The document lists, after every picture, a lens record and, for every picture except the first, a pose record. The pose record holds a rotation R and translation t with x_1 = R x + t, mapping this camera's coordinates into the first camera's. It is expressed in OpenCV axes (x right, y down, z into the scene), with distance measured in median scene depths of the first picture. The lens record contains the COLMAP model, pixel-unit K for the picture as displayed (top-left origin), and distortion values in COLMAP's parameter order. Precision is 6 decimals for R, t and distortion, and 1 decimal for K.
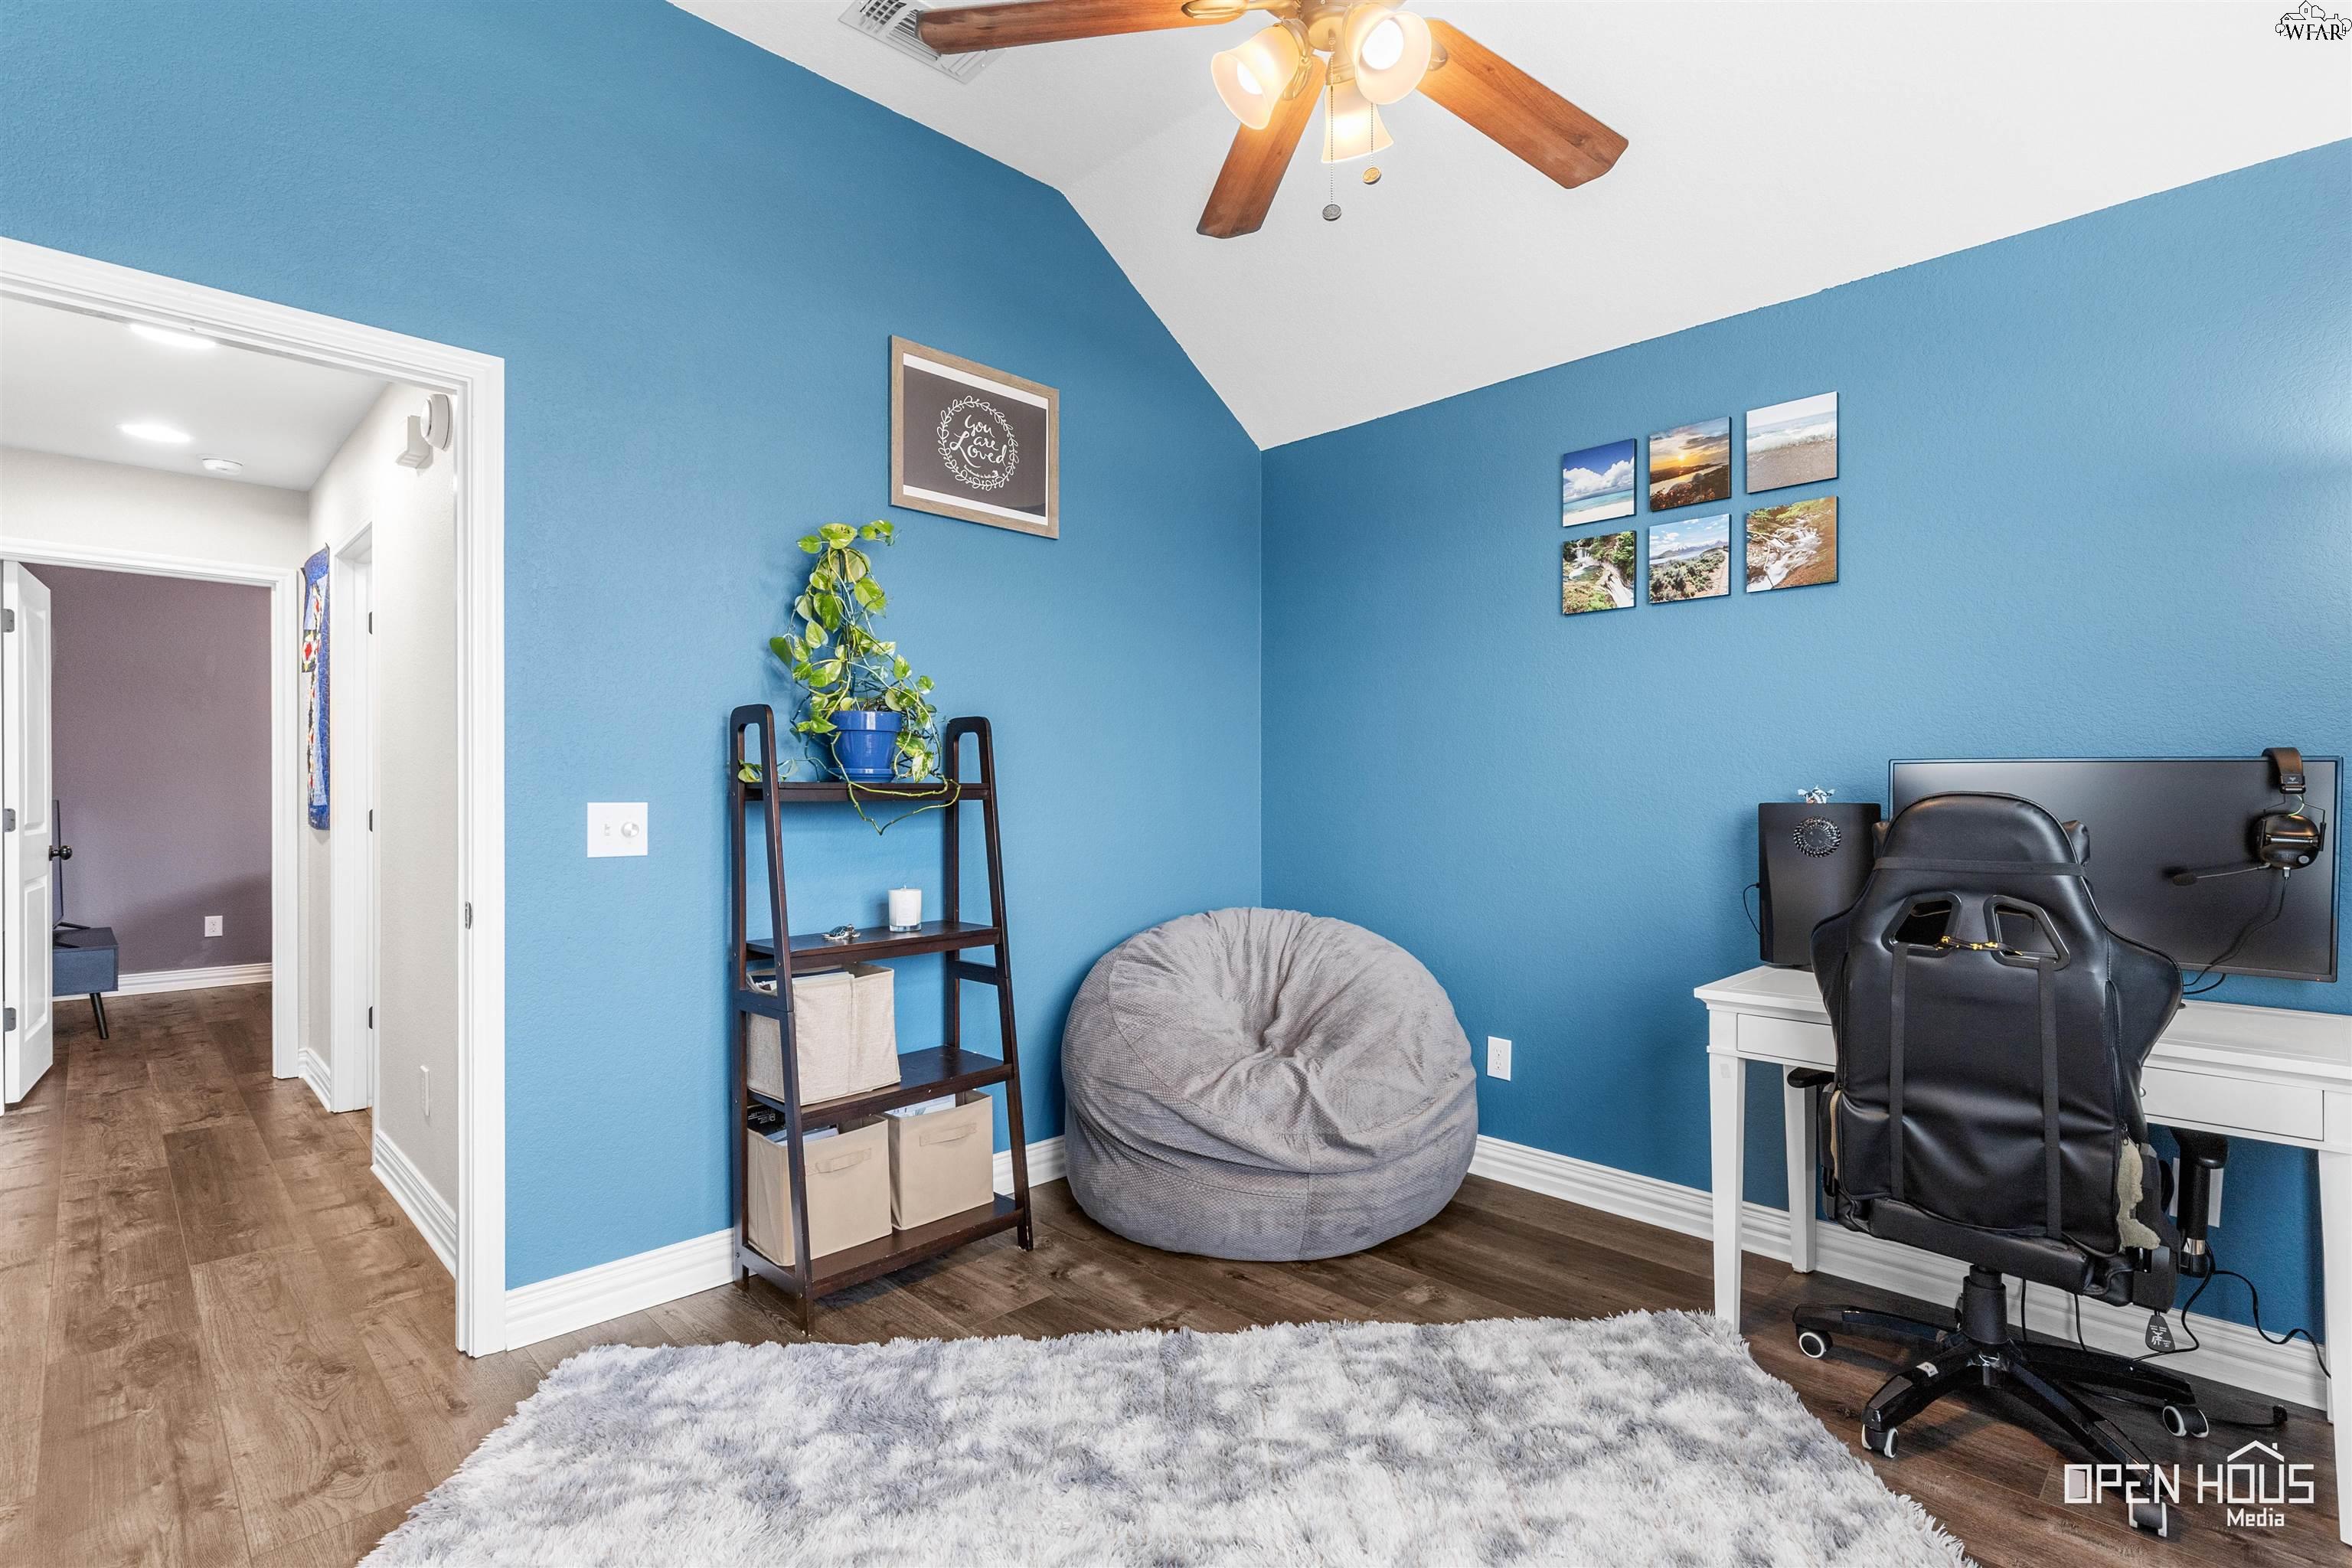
lens RADIAL K [[1104.0, 0, 1285.4], [0, 1104.0, 785.4], [0, 0, 1]] dist [-0.000506, 0.000084]
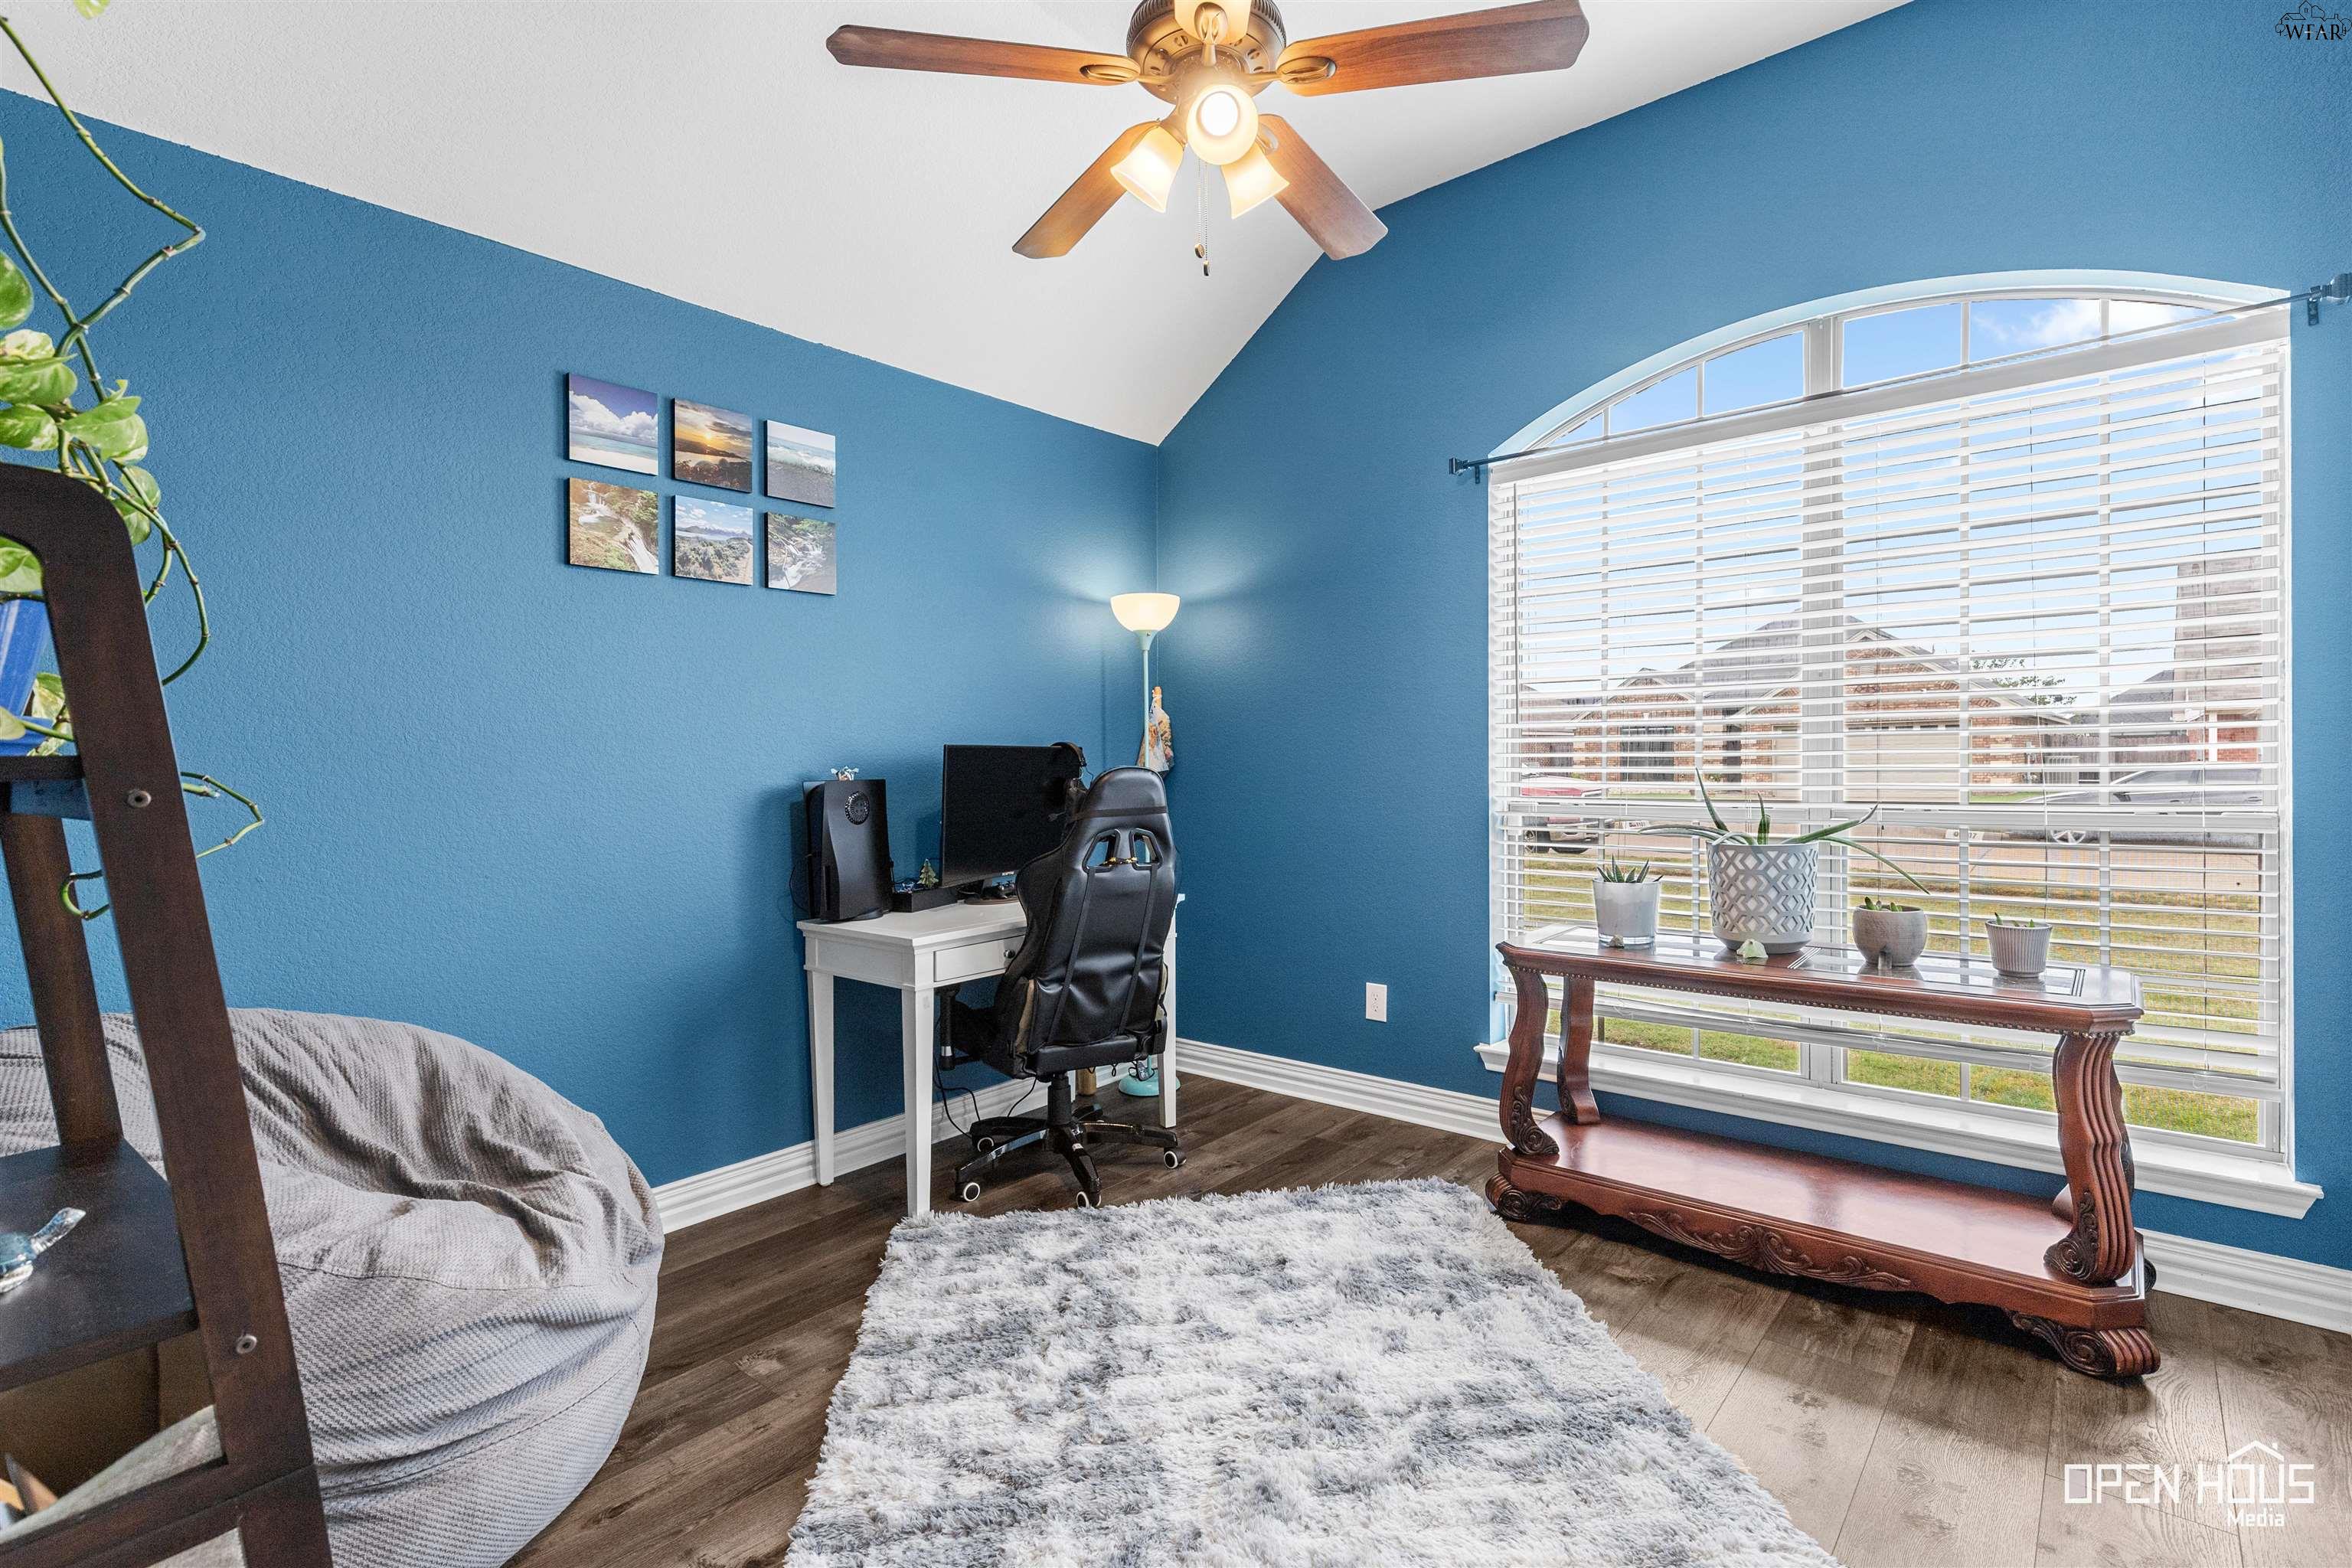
lens RADIAL K [[1093.4, 0, 1177.9], [0, 1093.4, 763.1], [0, 0, 1]] dist [0.007381, 0.000453]
pose [[-0.034904, -0.005137, 0.999377, -0.684699], [0.006930, 0.999962, 0.005382, -0.006005], [-0.999367, 0.007113, -0.034867, 0.655620]]
